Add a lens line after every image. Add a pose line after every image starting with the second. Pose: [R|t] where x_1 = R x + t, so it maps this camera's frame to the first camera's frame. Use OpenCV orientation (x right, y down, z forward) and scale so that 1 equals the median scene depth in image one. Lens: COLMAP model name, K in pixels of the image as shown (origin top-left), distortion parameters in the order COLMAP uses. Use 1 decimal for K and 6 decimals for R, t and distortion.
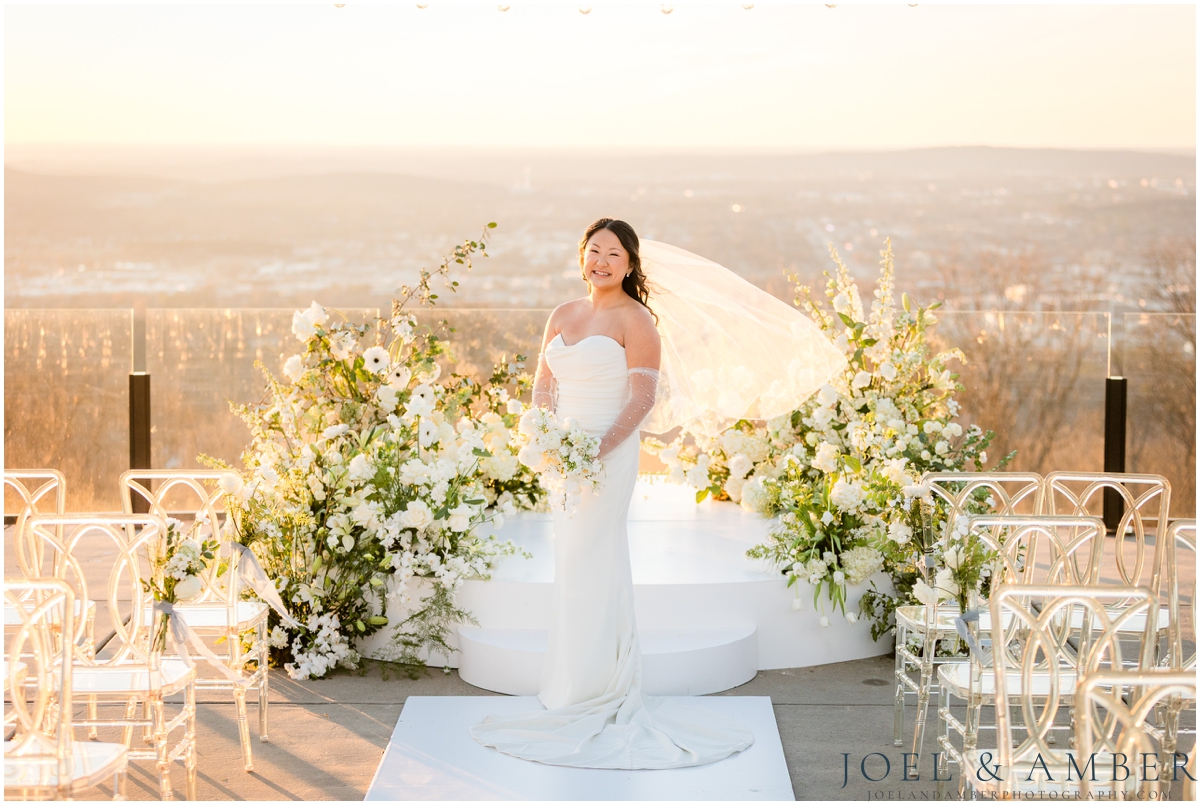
lens RADIAL K [[2426.8, 0, 600.0], [0, 2426.8, 402.5], [0, 0, 1]] dist [-0.004588, -0.121962]
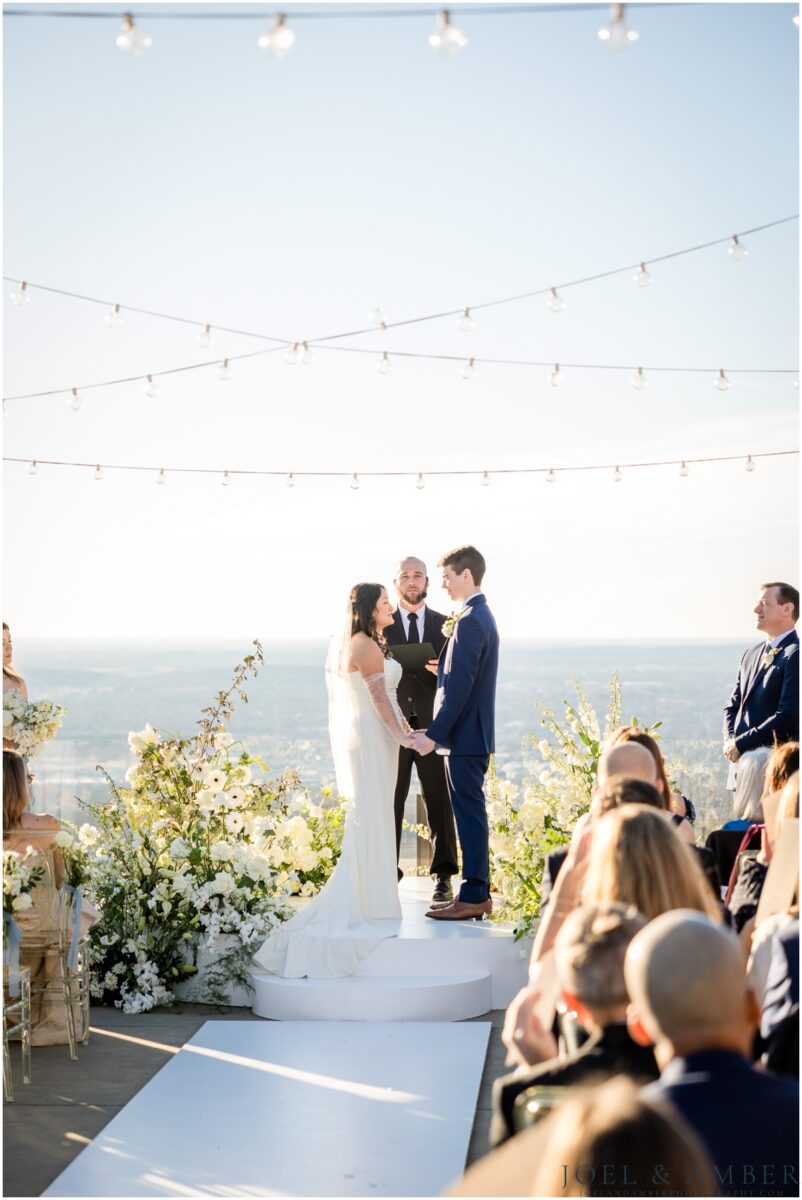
lens RADIAL K [[2458.1, 0, 401.0], [0, 2458.1, 600.0], [0, 0, 1]] dist [-0.049425, -0.021022]
pose [[0.998678, -0.004833, -0.051166, 0.082905], [-0.001392, 0.992657, -0.120951, 0.053168], [0.051374, 0.120863, 0.991339, -0.275286]]
